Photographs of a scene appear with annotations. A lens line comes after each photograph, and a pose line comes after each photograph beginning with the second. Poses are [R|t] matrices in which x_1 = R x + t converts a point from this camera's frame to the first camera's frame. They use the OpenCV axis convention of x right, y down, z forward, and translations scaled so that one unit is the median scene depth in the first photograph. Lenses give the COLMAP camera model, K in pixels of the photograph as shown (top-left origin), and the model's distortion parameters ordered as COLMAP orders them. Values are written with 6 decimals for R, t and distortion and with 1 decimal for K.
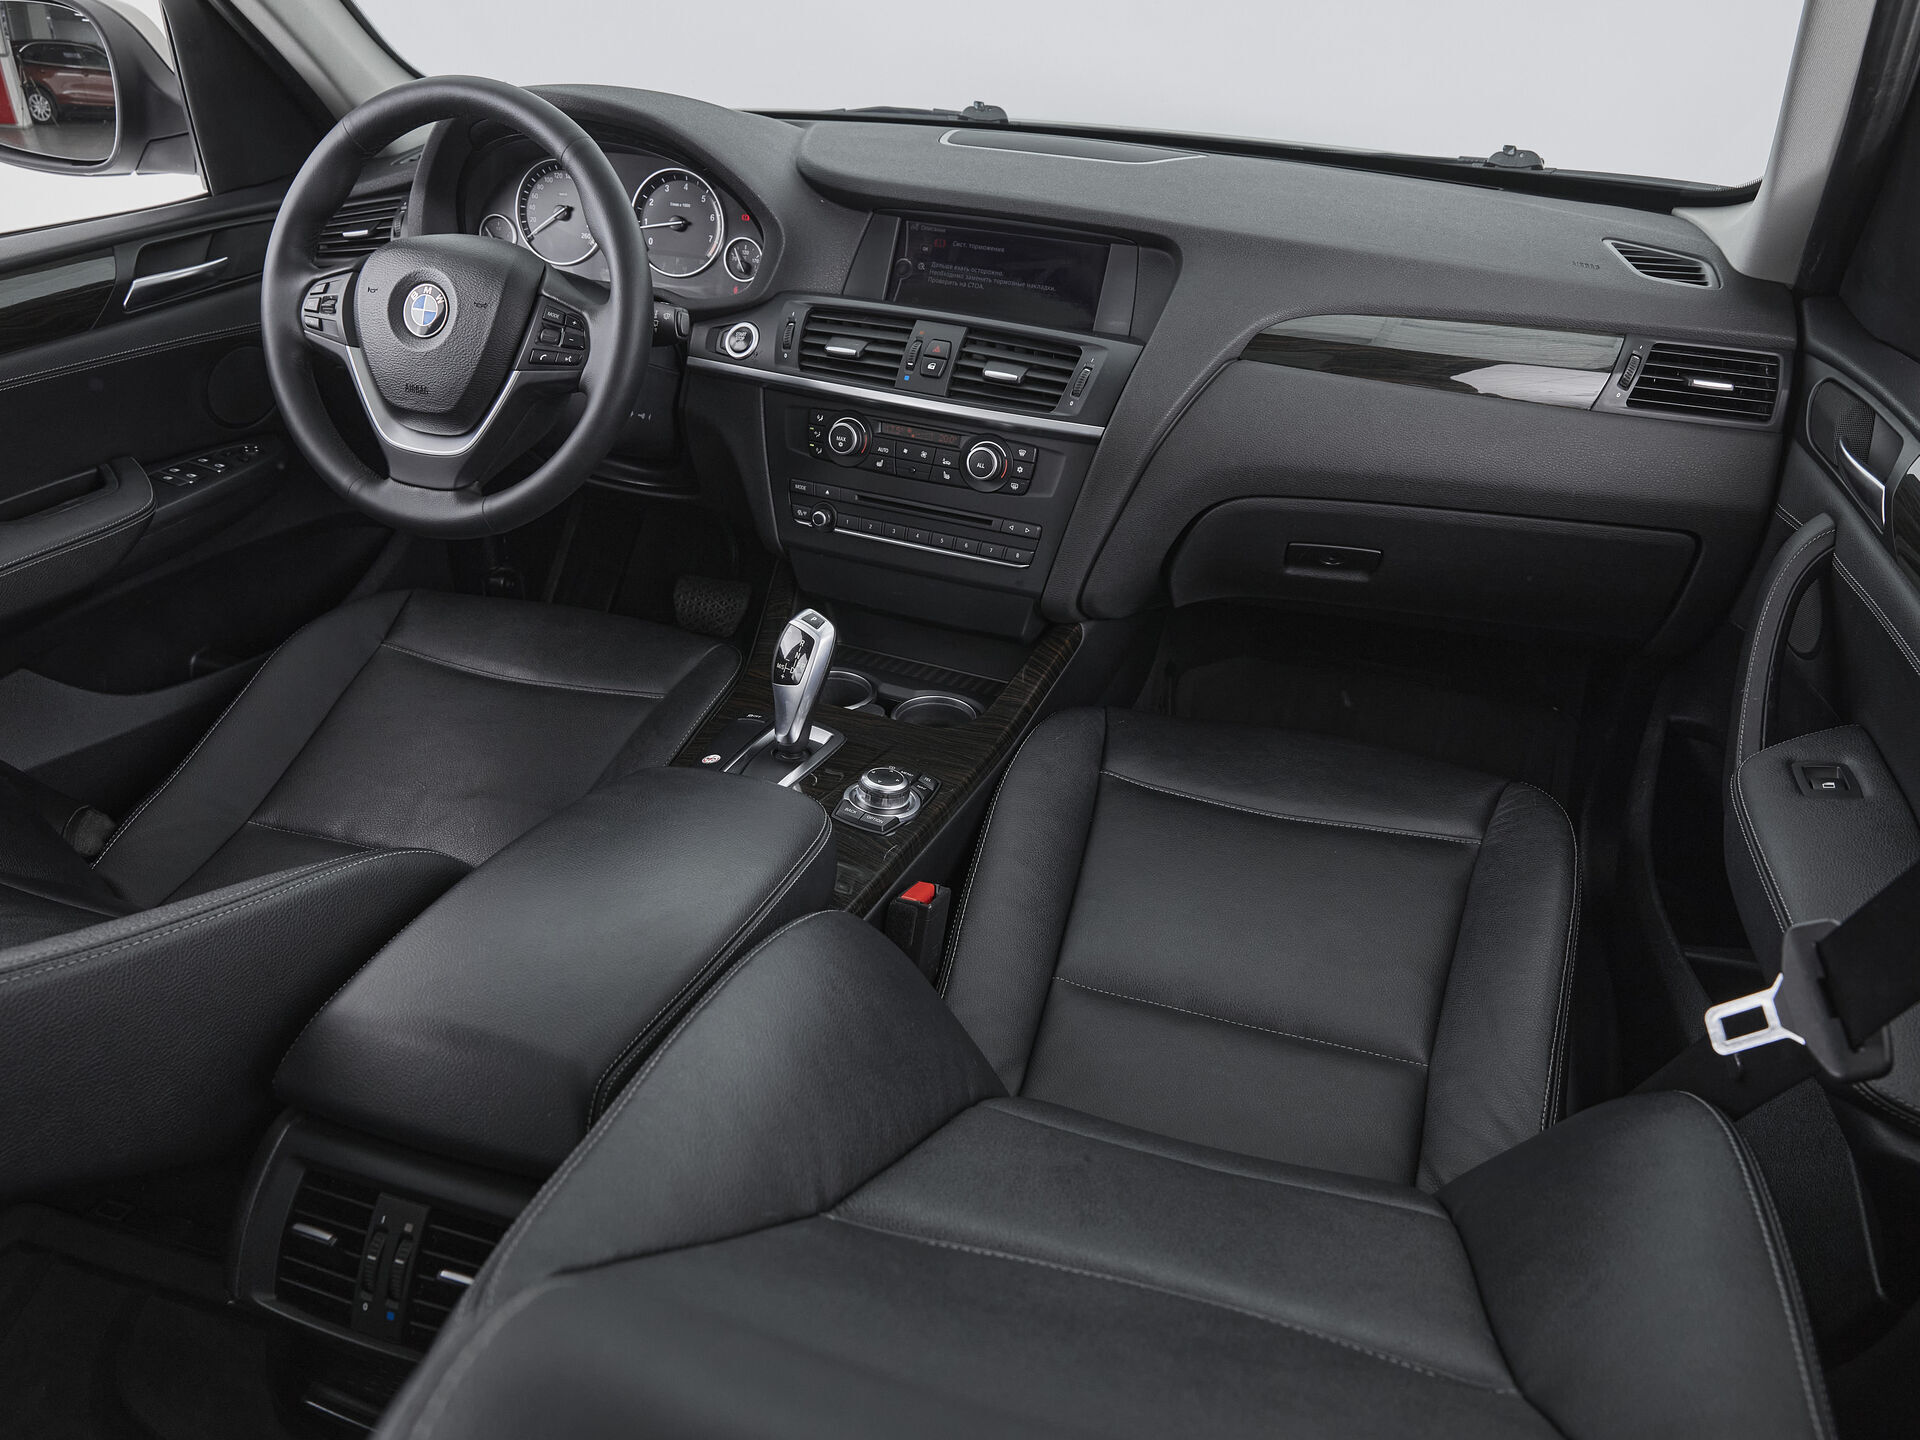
lens RADIAL K [[1432.9, 0, 950.7], [0, 1432.9, 721.3], [0, 0, 1]] dist [-0.003937, 0.000444]
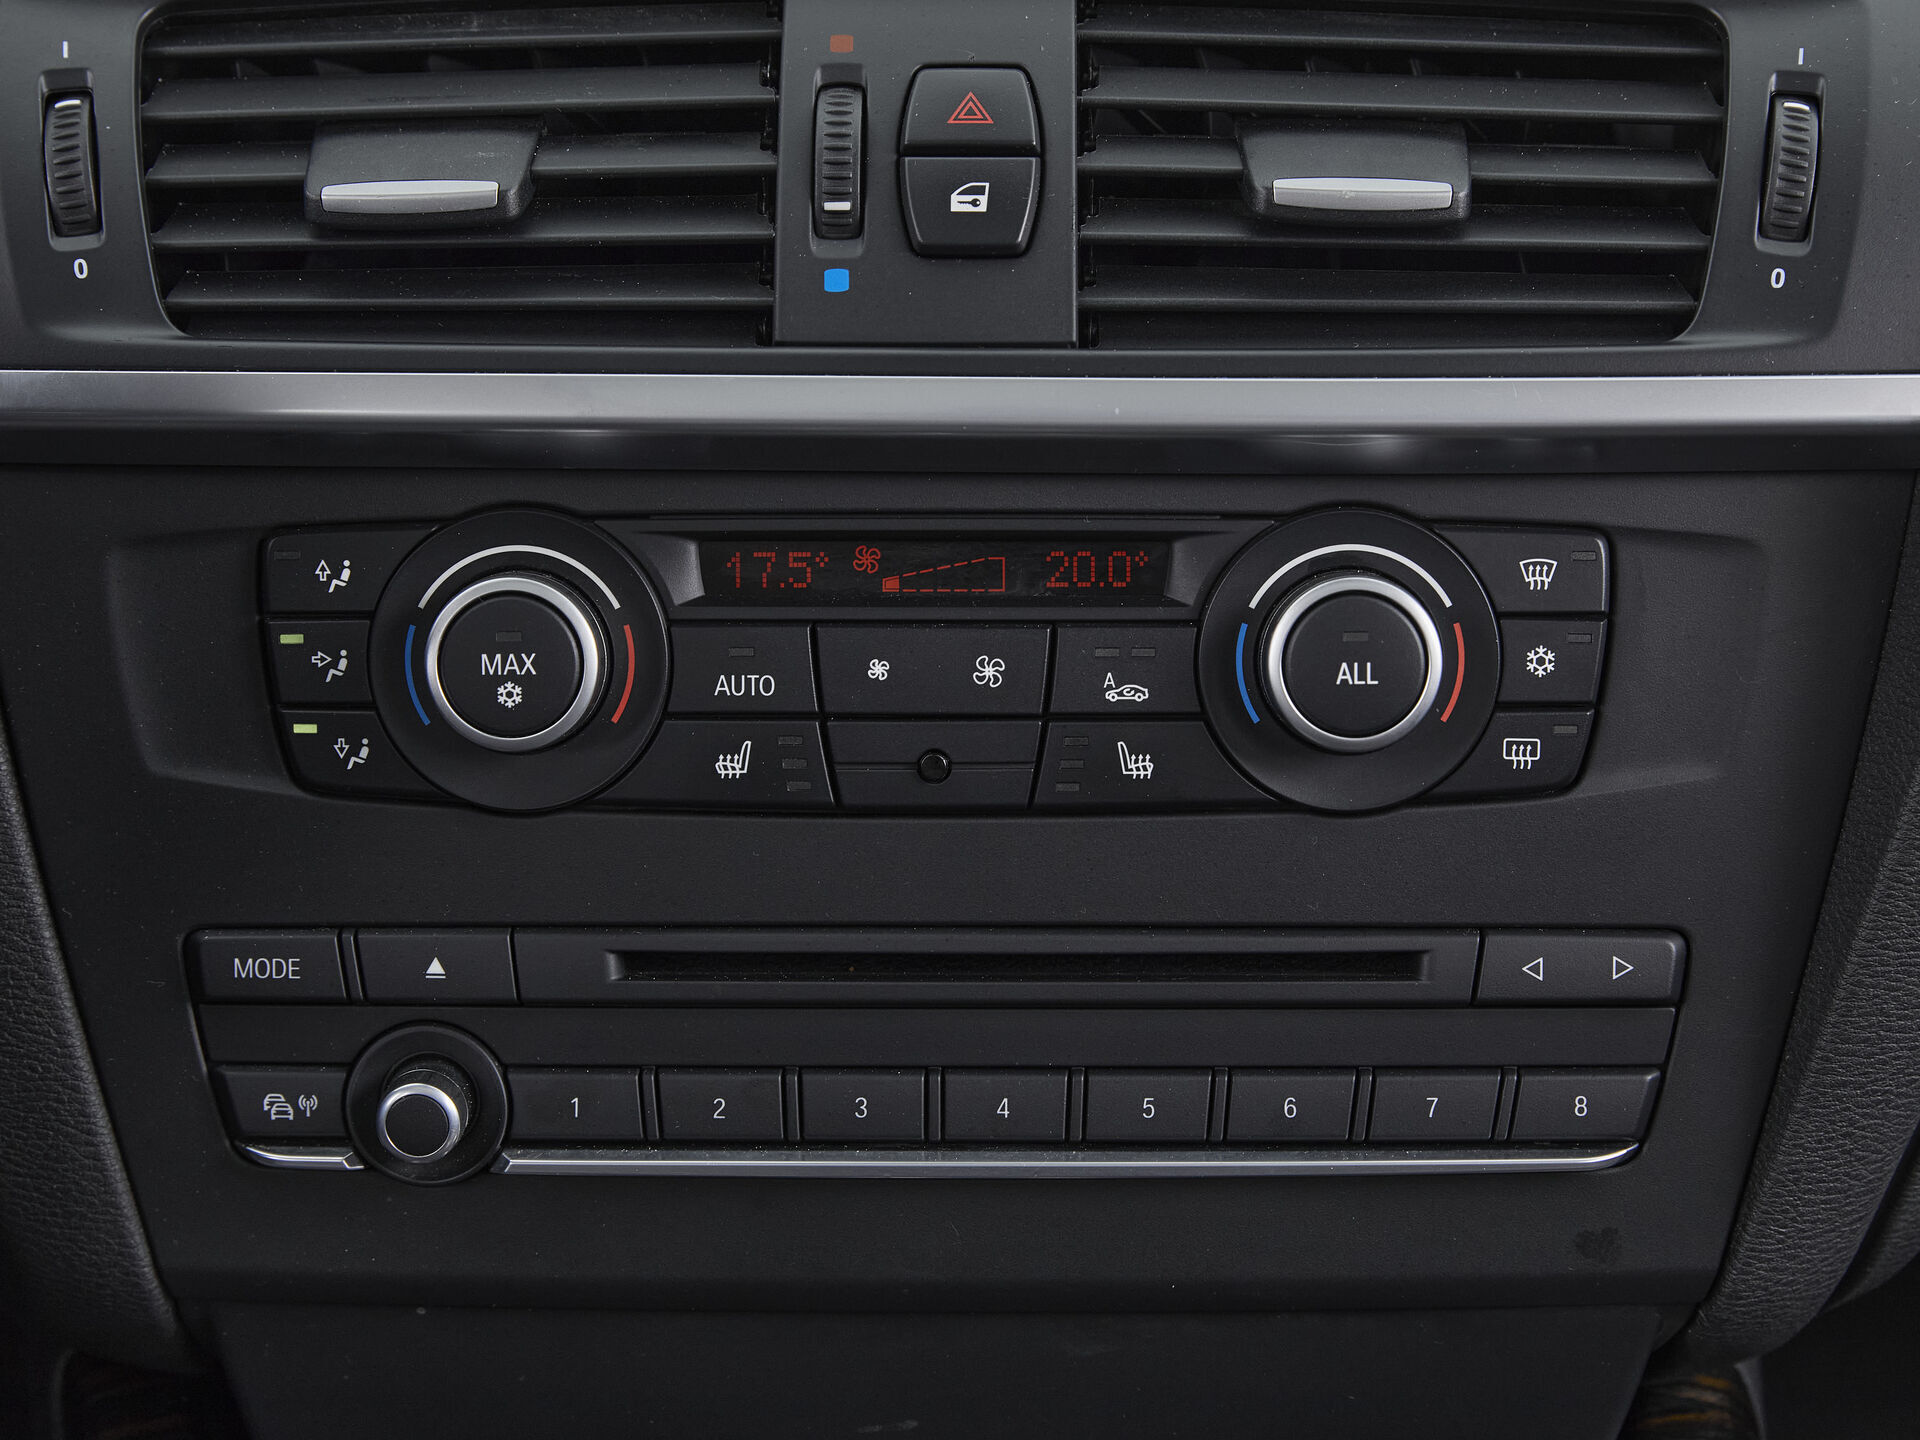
lens RADIAL K [[4014.6, 0, 960.0], [0, 4014.6, 720.0], [0, 0, 1]] dist [-0.089135, 0.019775]
pose [[0.922567, -0.169527, 0.346598, -0.204224], [0.221954, 0.967971, -0.117340, -0.122353], [-0.315604, 0.185183, 0.930646, 0.531170]]
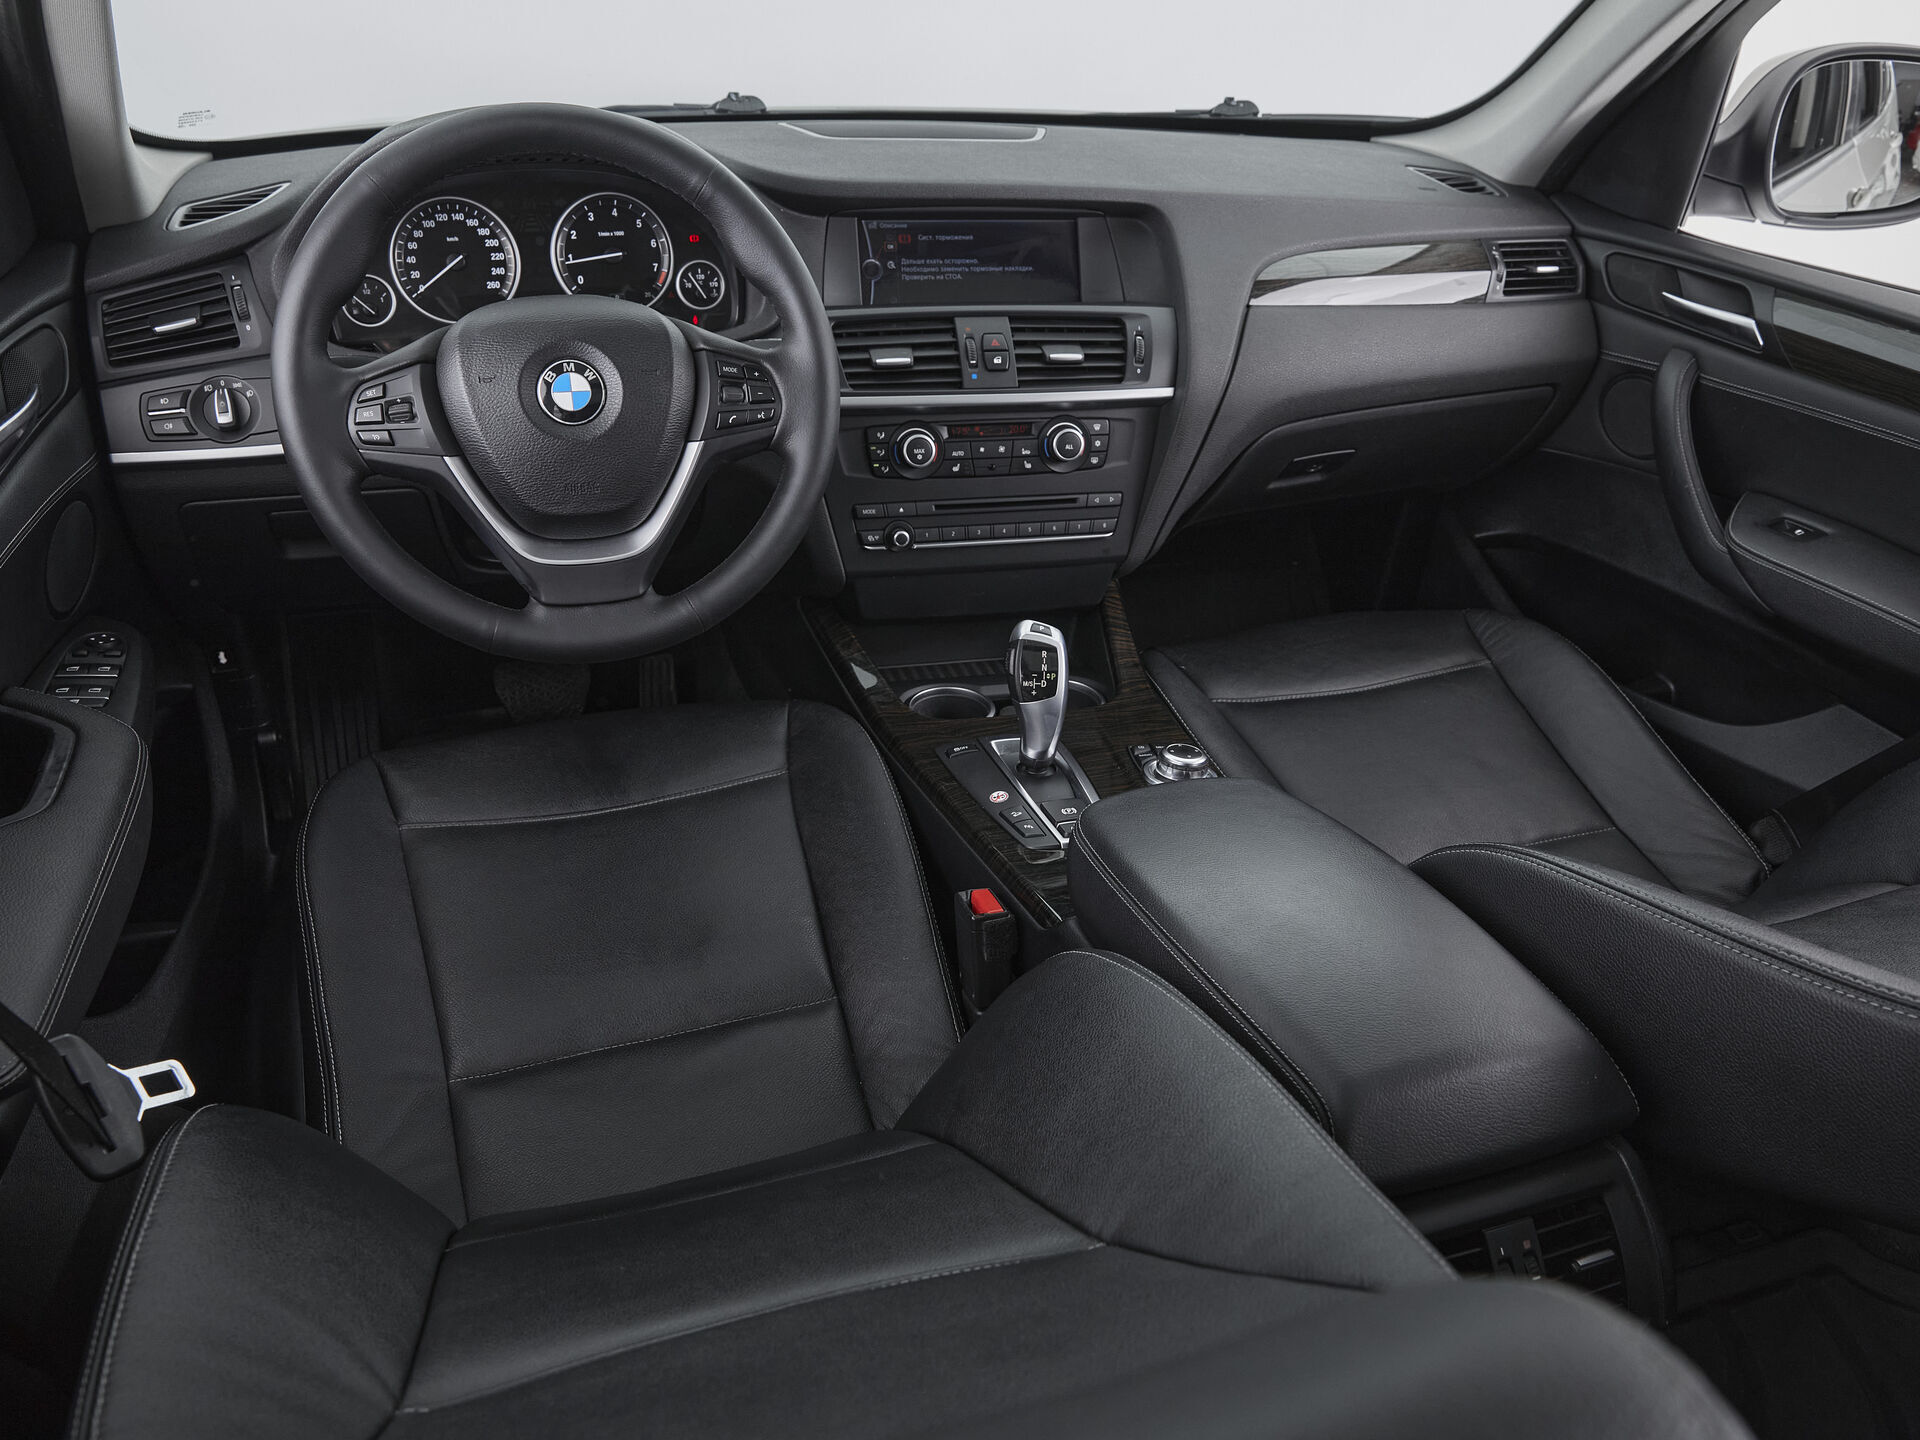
lens RADIAL K [[1432.9, 0, 950.7], [0, 1432.9, 721.3], [0, 0, 1]] dist [-0.003937, 0.000444]
pose [[0.803006, -0.297558, 0.516373, -0.626071], [0.285207, 0.952649, 0.105438, -0.122838], [-0.523296, 0.062606, 0.849848, 0.187013]]
